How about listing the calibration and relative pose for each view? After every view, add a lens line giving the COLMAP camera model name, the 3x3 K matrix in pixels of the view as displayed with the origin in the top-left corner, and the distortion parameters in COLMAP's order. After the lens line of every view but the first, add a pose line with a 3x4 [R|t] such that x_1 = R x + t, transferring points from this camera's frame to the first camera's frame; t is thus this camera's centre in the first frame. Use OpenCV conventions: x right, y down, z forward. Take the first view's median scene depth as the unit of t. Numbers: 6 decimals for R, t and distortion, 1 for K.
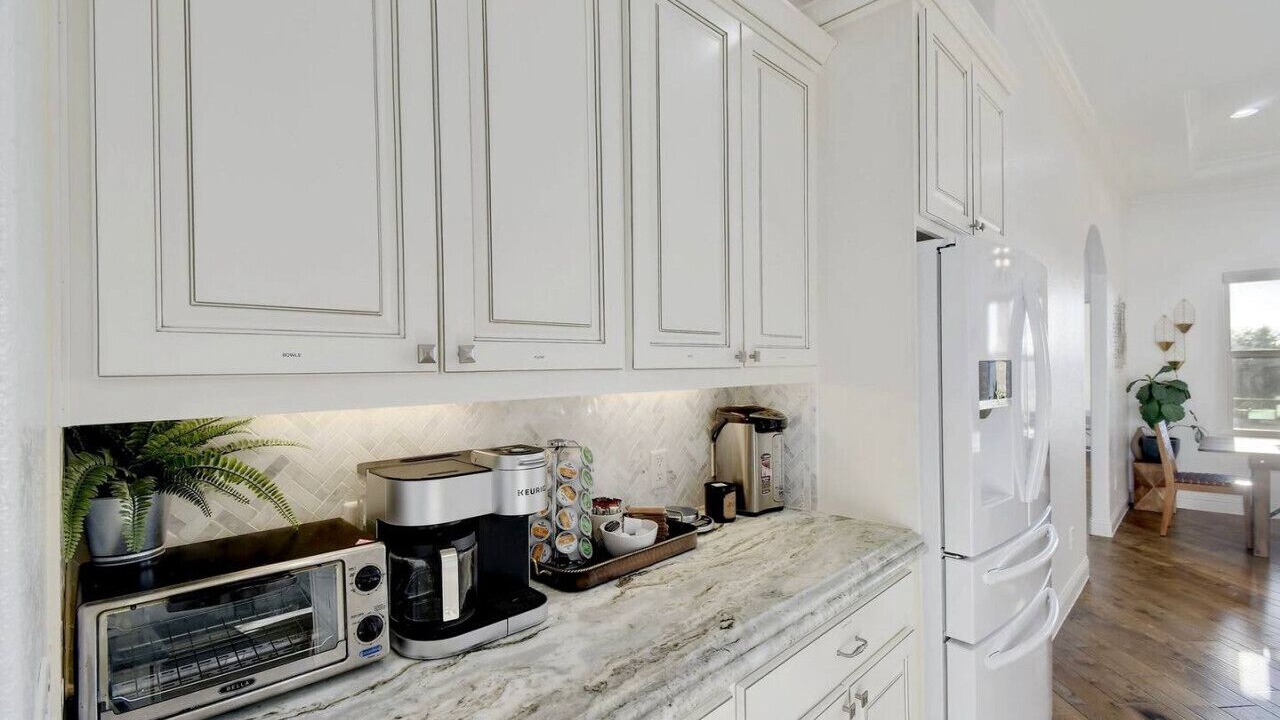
lens RADIAL K [[583.5, 0, 635.9], [0, 583.5, 363.5], [0, 0, 1]] dist [-0.004732, -0.000571]
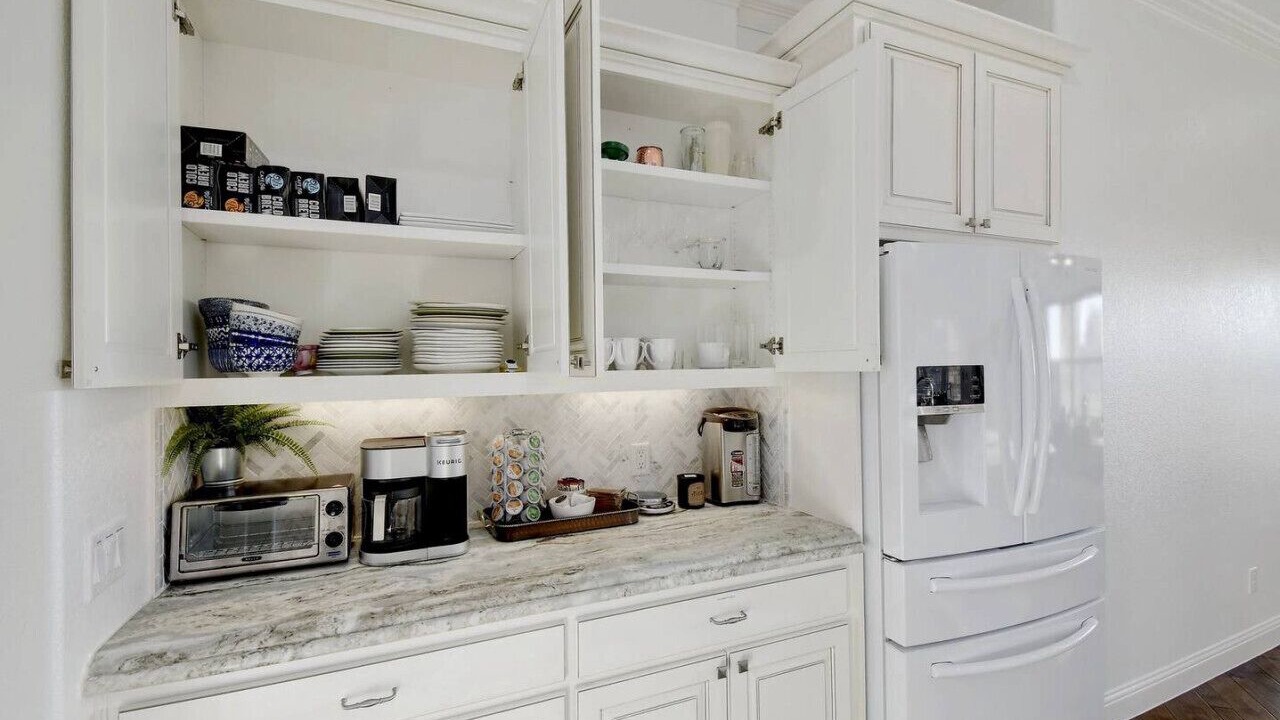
lens RADIAL K [[573.8, 0, 631.9], [0, 573.8, 368.5], [0, 0, 1]] dist [0.002592, 0.000241]
pose [[0.933033, -0.005435, -0.359749, 0.602449], [0.006874, 0.999973, 0.002719, -0.007720], [0.359724, -0.005010, 0.933045, -0.117464]]
